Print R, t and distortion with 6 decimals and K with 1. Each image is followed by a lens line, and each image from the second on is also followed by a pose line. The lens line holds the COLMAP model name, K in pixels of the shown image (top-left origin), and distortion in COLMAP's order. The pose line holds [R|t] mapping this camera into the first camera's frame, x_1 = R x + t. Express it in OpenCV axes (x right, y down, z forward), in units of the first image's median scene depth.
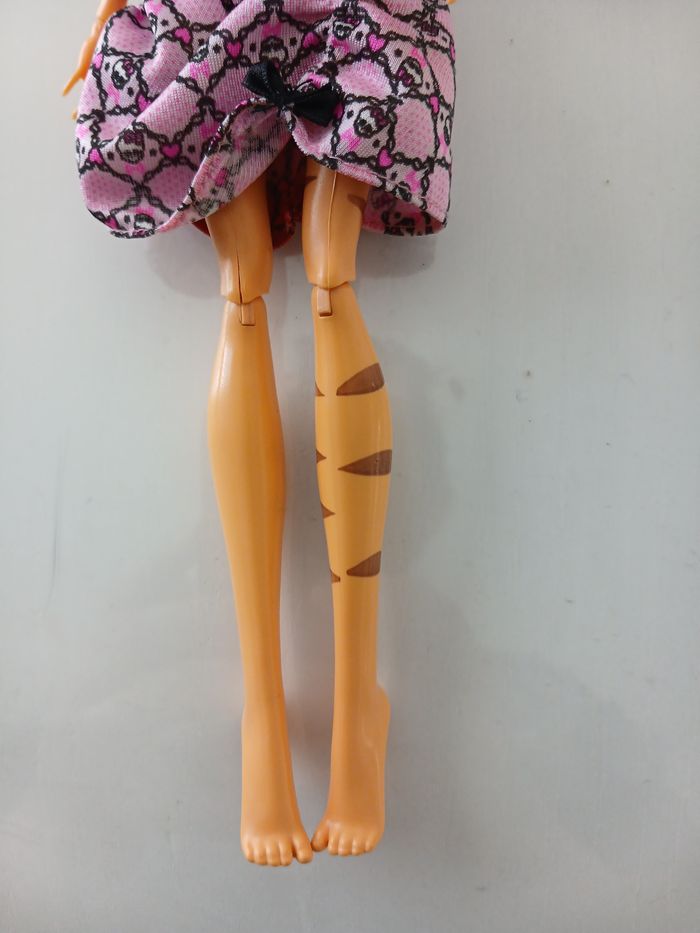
lens RADIAL K [[761.5, 0, 350.0], [0, 761.5, 466.5], [0, 0, 1]] dist [-0.075700, 0.005982]
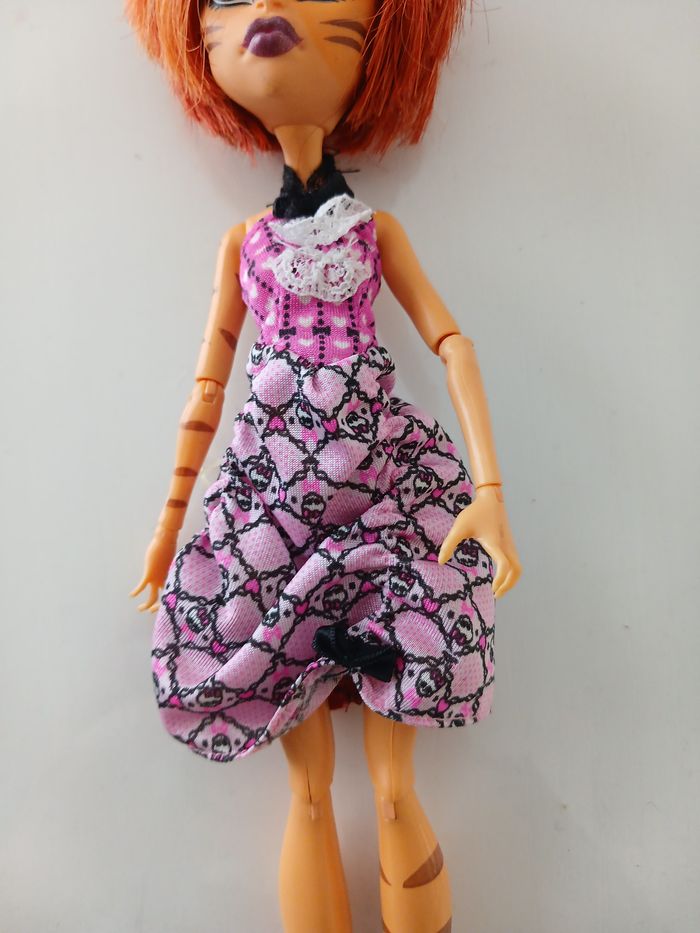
lens RADIAL K [[736.3, 0, 352.2], [0, 736.3, 449.9], [0, 0, 1]] dist [0.127581, -0.403913]
pose [[0.998229, -0.046220, 0.037440, -0.109469], [0.049326, 0.995005, -0.086793, -0.685515], [-0.033241, 0.088486, 0.995523, -0.124467]]
